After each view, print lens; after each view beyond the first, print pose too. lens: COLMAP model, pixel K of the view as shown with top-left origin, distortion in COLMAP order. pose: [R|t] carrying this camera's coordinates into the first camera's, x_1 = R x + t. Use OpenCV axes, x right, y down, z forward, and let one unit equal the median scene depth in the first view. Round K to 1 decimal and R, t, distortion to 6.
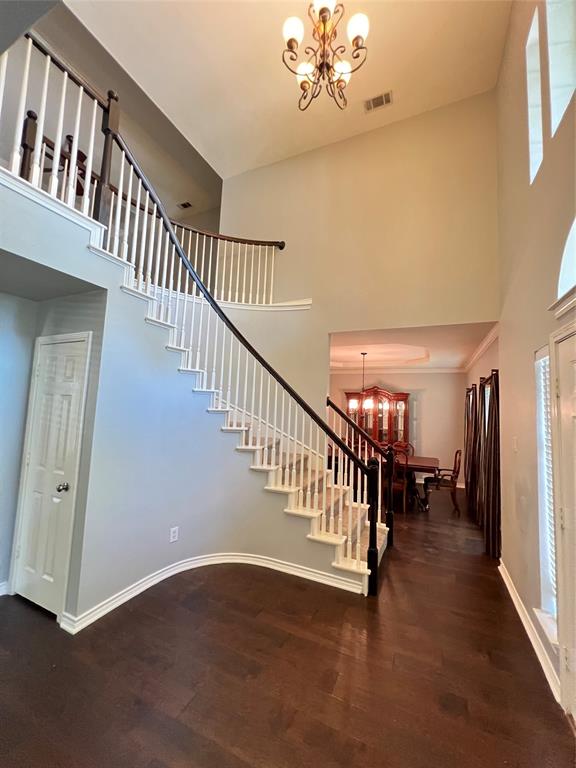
lens RADIAL K [[308.7, 0, 288.4], [0, 308.7, 379.6], [0, 0, 1]] dist [-0.004402, 0.000521]
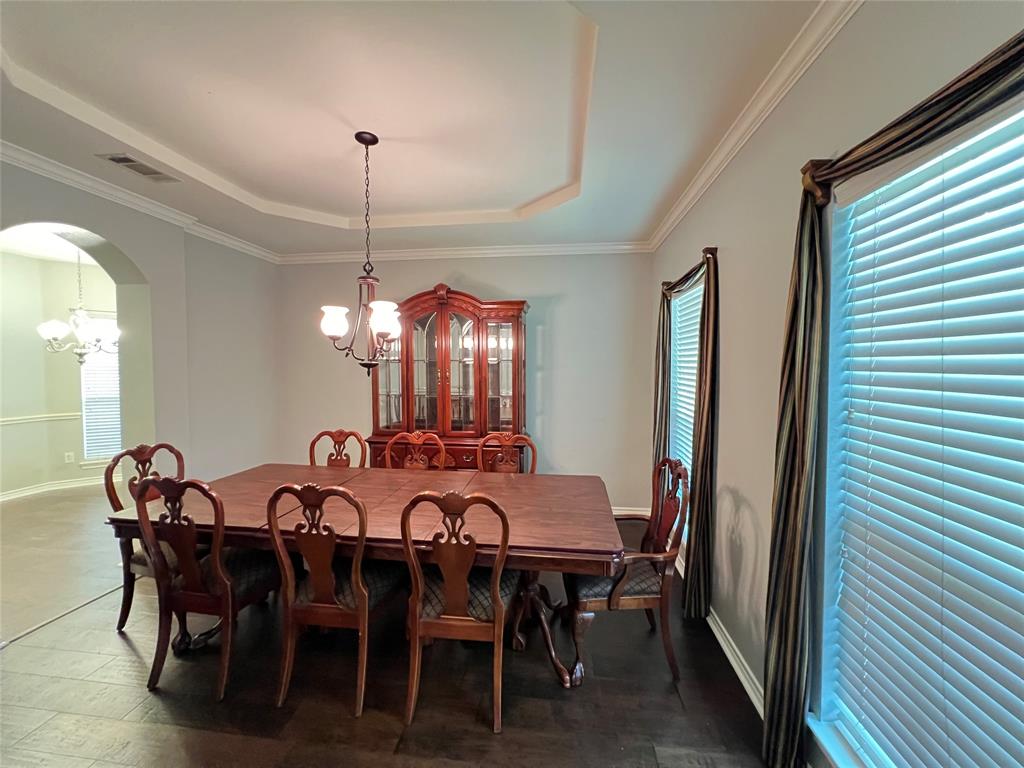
lens RADIAL K [[411.6, 0, 508.0], [0, 411.6, 381.2], [0, 0, 1]] dist [-0.004402, 0.000521]
pose [[0.953539, -0.046244, 0.297701, 0.212005], [0.005583, 0.990692, 0.136007, 0.073227], [-0.301219, -0.128026, 0.944921, 0.507194]]
